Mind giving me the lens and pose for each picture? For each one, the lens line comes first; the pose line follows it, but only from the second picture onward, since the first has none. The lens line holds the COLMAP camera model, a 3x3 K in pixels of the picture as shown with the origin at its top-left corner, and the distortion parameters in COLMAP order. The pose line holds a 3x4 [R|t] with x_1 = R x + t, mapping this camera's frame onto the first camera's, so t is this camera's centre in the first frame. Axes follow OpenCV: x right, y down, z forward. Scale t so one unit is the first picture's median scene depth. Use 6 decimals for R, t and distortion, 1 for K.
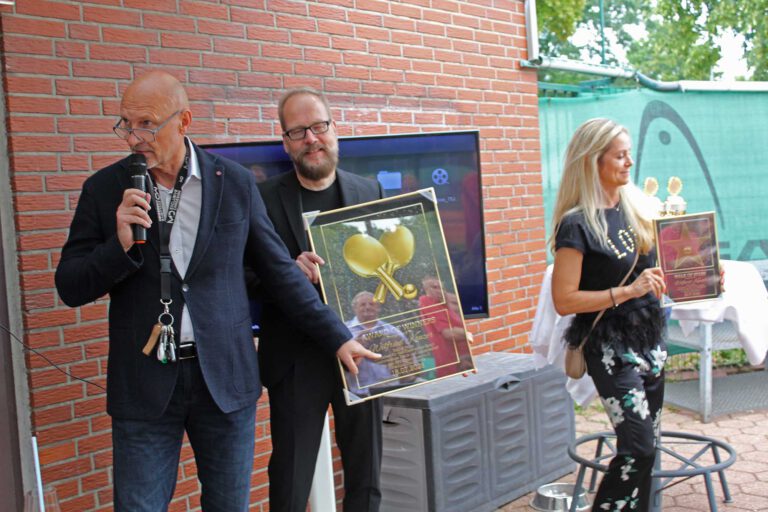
lens RADIAL K [[1045.8, 0, 384.0], [0, 1045.8, 256.0], [0, 0, 1]] dist [-0.102654, 0.474612]
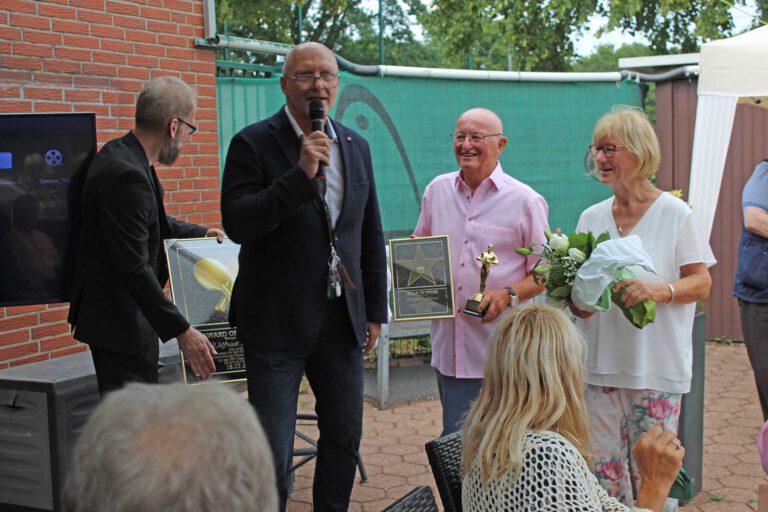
lens RADIAL K [[1165.4, 0, 384.0], [0, 1165.4, 256.0], [0, 0, 1]] dist [0.018698, 0.037896]
pose [[0.984612, 0.014594, 0.174142, 0.119992], [-0.016806, 0.999796, 0.011235, -0.000004], [-0.173943, -0.013988, 0.984656, -0.108120]]
